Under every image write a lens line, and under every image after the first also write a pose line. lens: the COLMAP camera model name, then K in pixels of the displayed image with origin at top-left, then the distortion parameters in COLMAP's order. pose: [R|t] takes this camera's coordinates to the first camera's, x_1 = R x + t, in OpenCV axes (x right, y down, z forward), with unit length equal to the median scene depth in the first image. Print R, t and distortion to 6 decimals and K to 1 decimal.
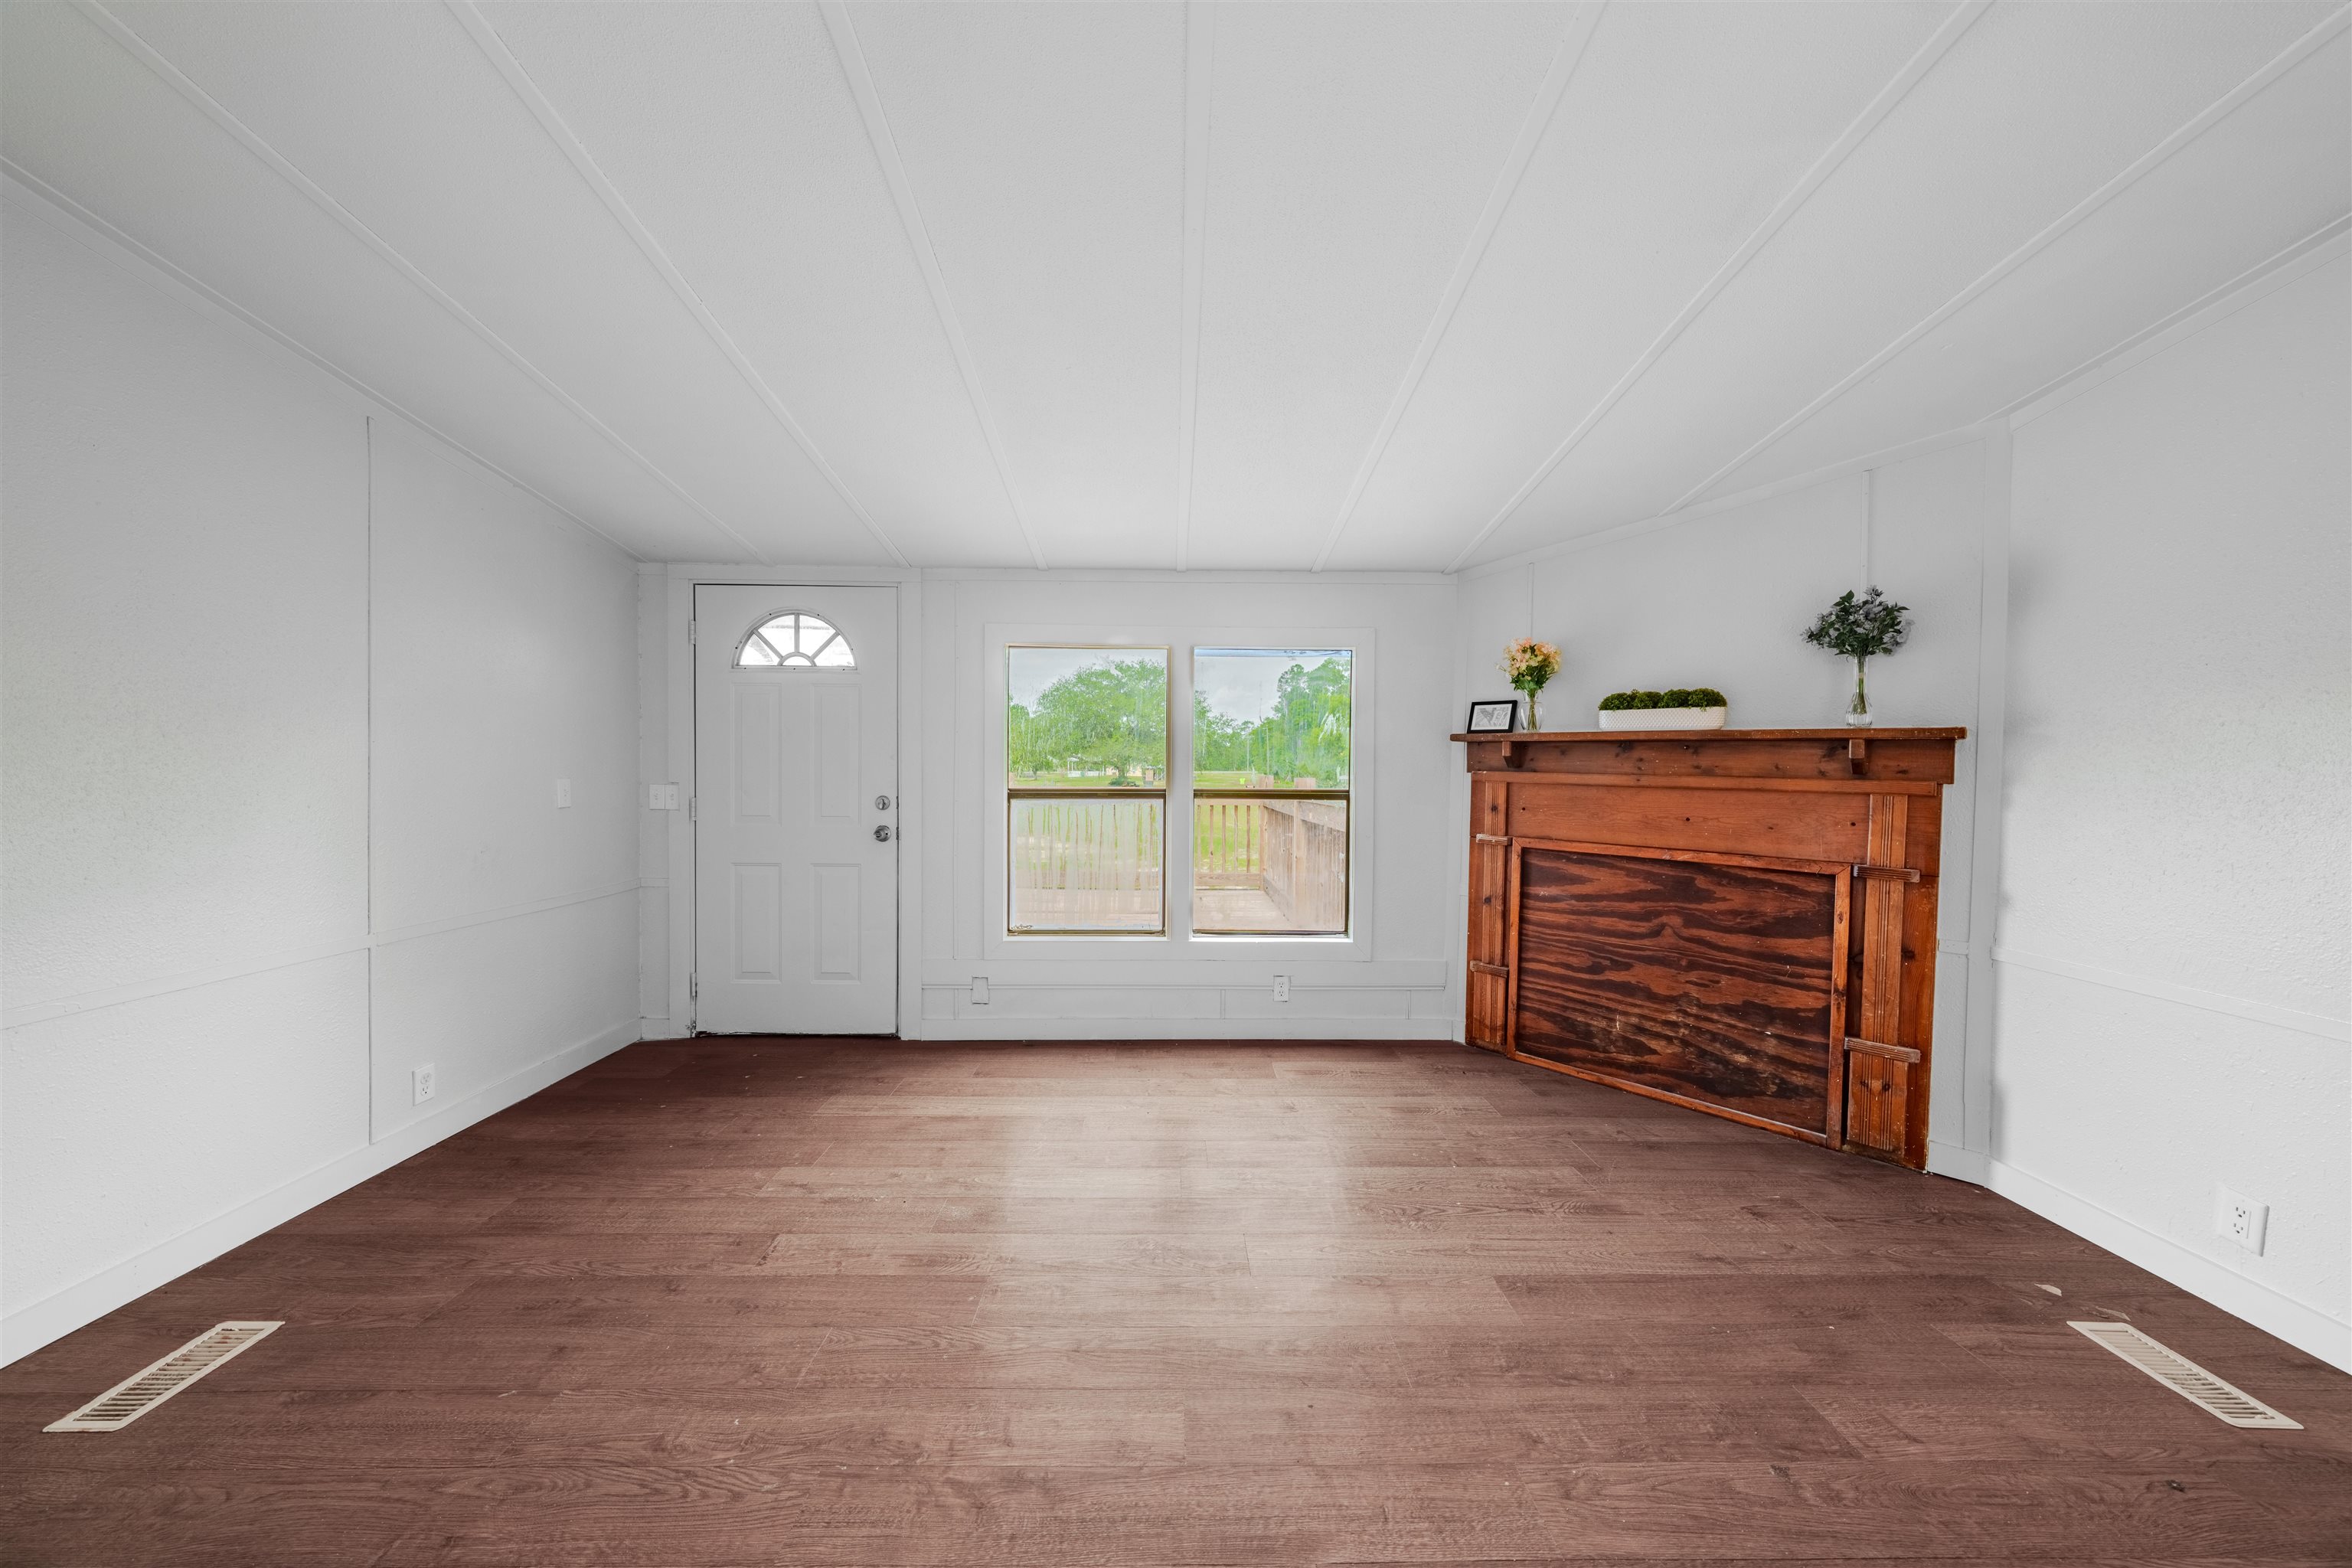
lens RADIAL K [[800.2, 0, 1177.2], [0, 800.2, 781.8], [0, 0, 1]] dist [0.000103, 0.000015]
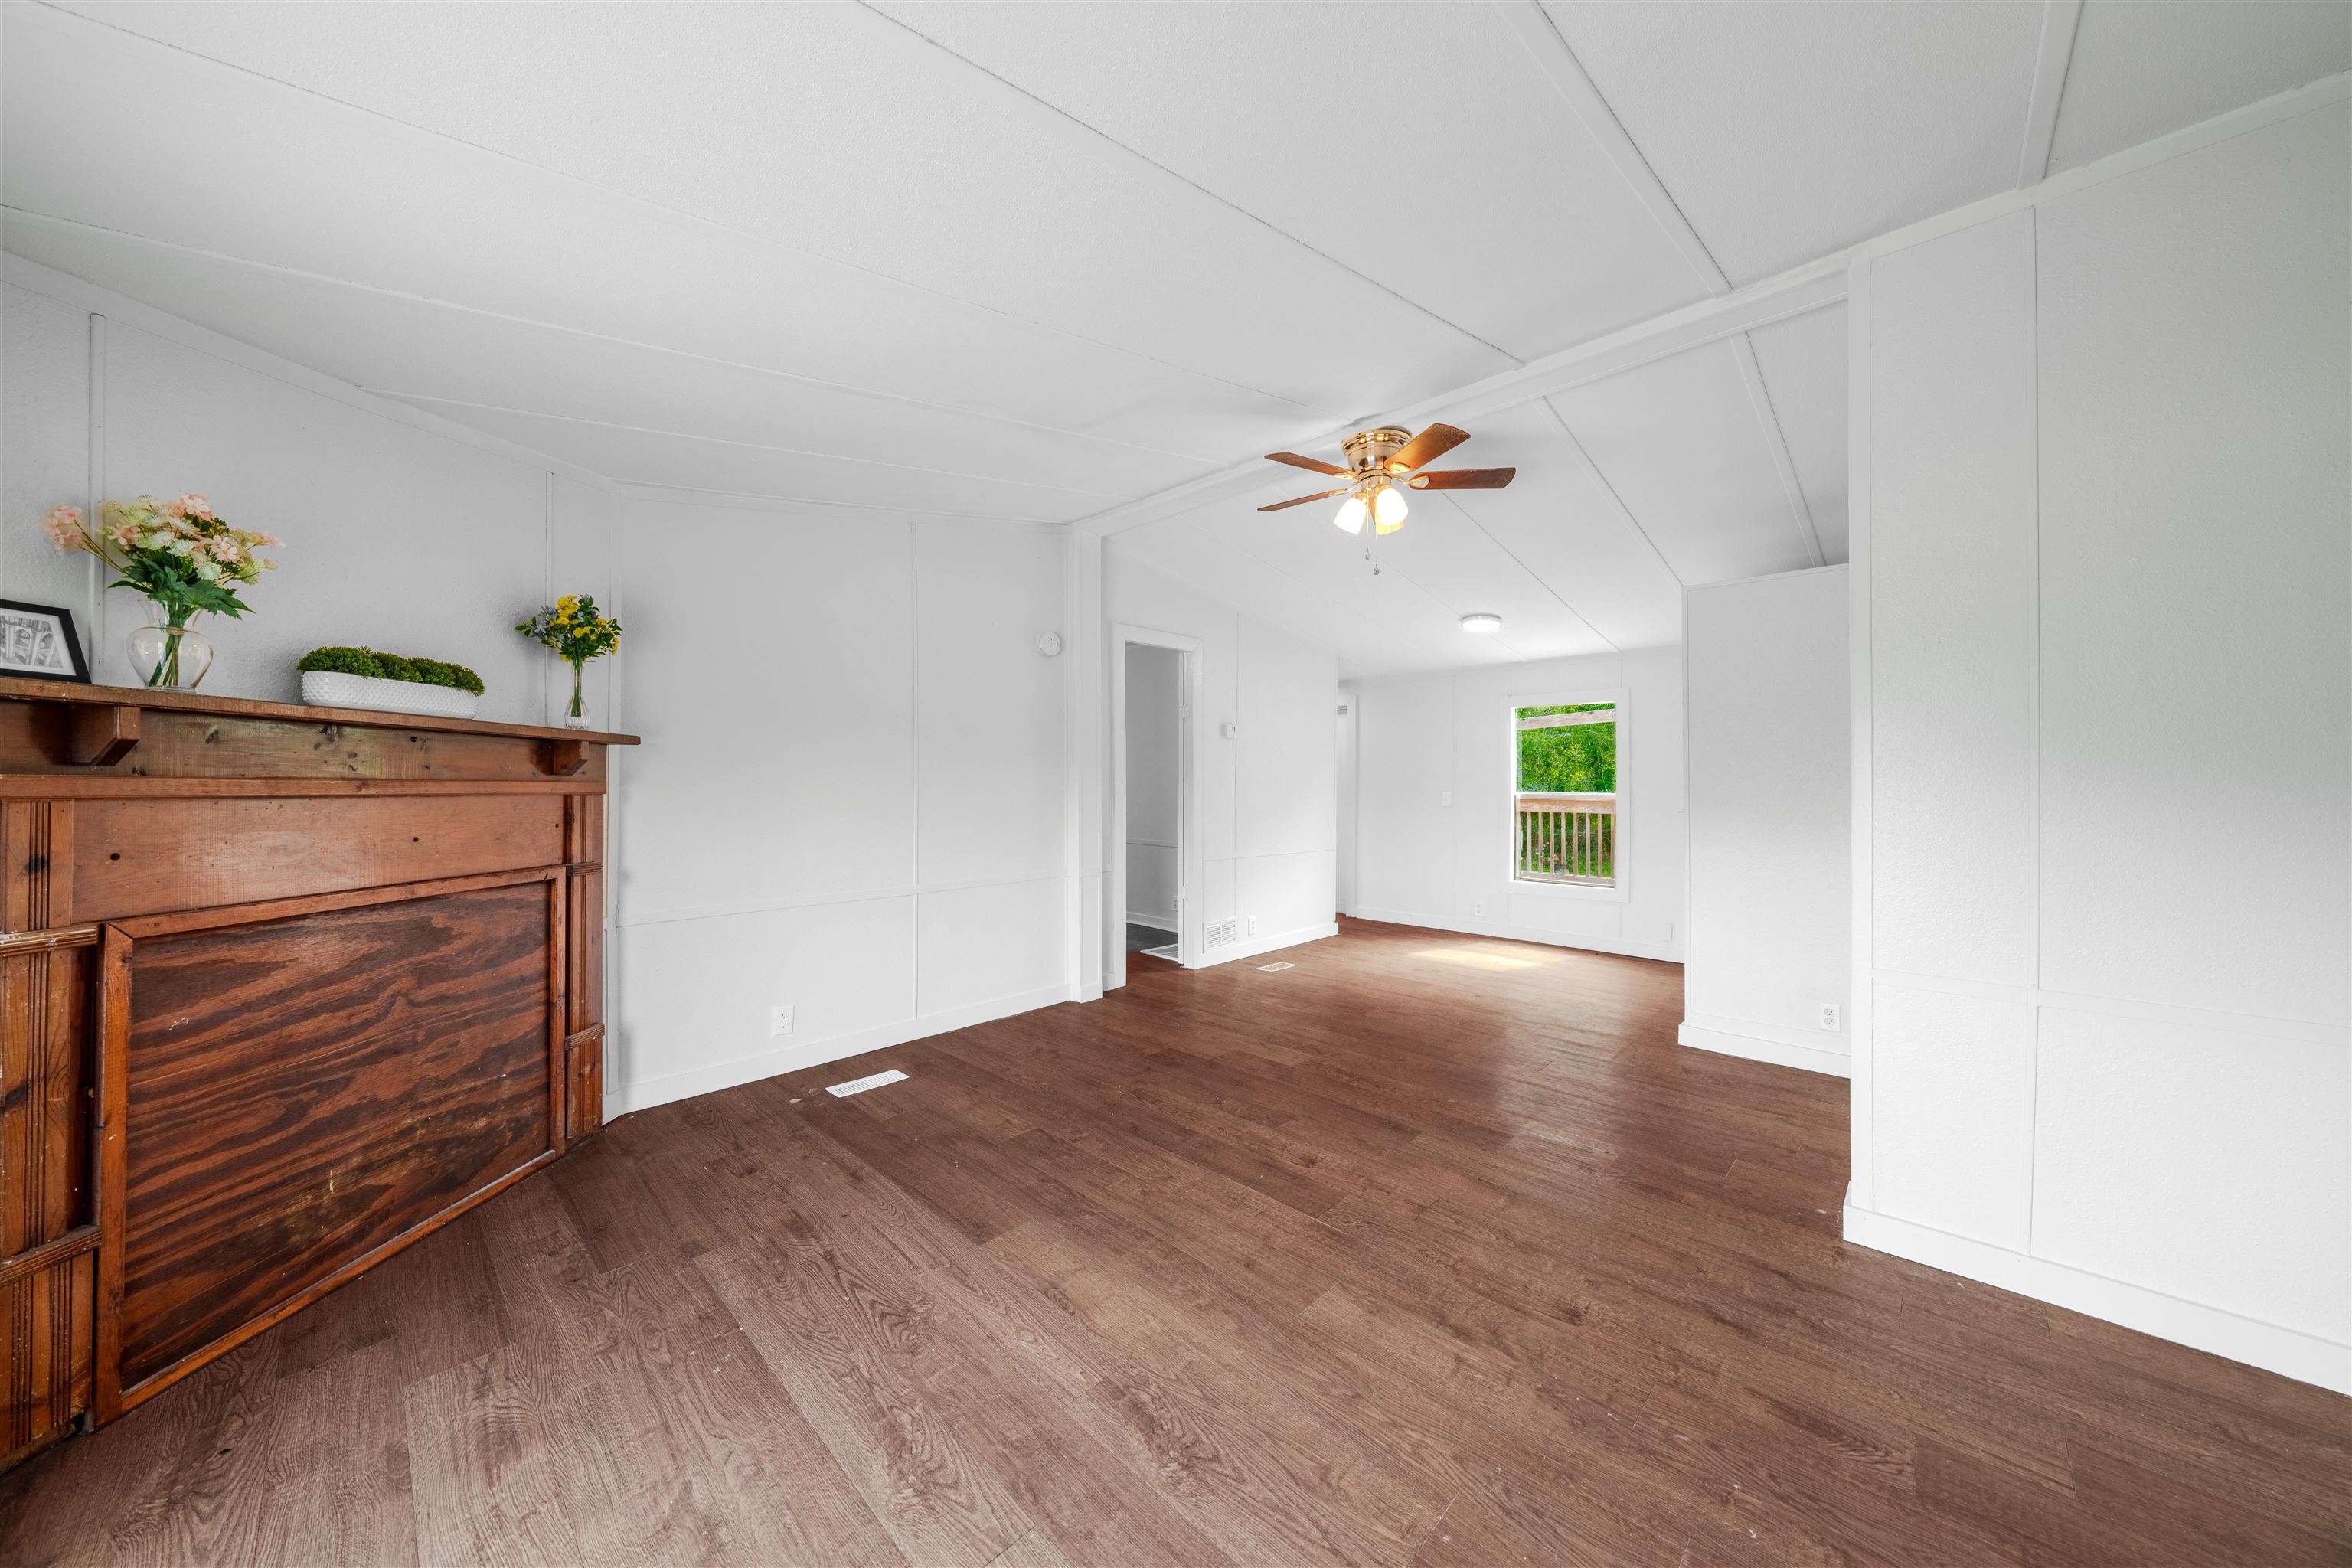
lens RADIAL K [[800.2, 0, 1177.2], [0, 800.2, 781.8], [0, 0, 1]] dist [0.000103, 0.000015]
pose [[-0.706511, -0.011813, 0.707603, -0.371722], [0.006191, 0.999719, 0.022870, -0.017774], [-0.707675, 0.020539, -0.706240, 1.059671]]
